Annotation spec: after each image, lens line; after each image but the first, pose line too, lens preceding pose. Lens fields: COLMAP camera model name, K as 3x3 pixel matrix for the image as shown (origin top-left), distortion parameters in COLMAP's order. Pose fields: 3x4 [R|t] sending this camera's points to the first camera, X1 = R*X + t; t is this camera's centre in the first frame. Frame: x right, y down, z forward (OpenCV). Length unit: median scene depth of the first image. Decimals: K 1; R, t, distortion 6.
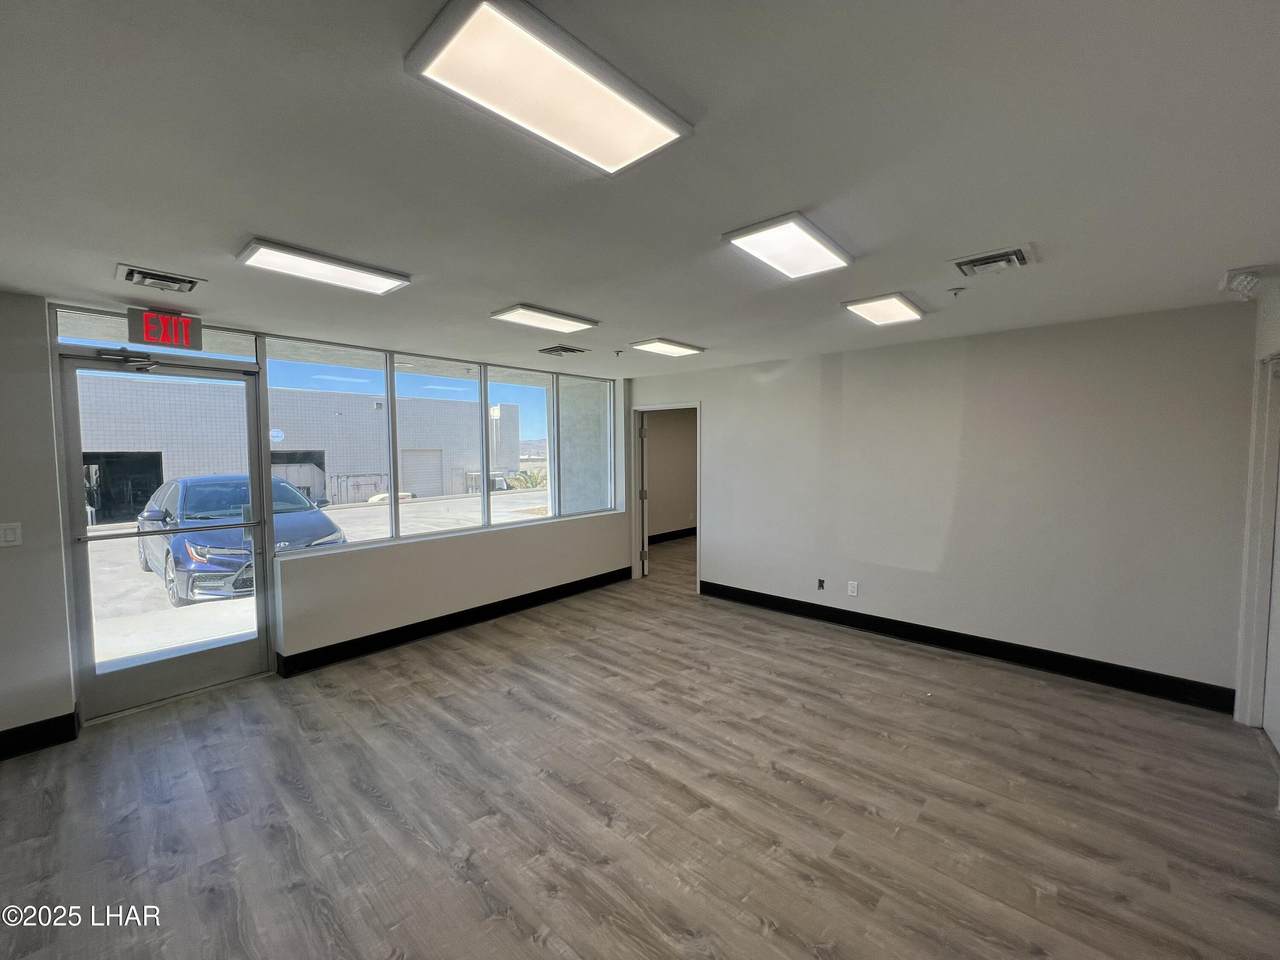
lens RADIAL K [[516.8, 0, 639.6], [0, 516.8, 476.0], [0, 0, 1]] dist [0.001553, 0.000222]
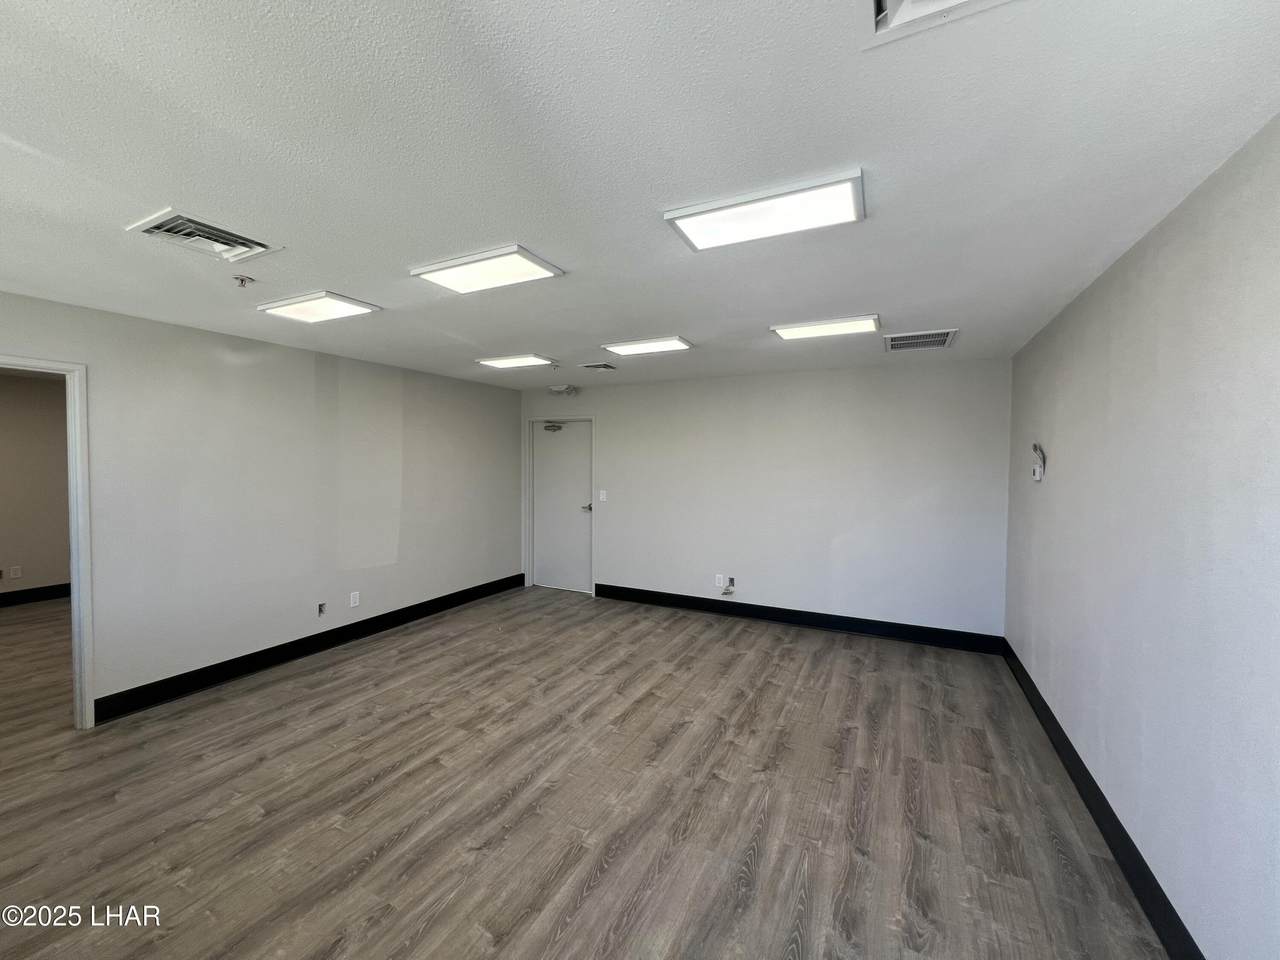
lens RADIAL K [[516.8, 0, 633.5], [0, 516.8, 472.2], [0, 0, 1]] dist [0.001553, 0.000222]
pose [[-0.265493, -0.016245, 0.963976, -0.983394], [0.046949, 0.998454, 0.029756, -0.041780], [-0.962969, 0.053158, -0.264320, 1.068137]]
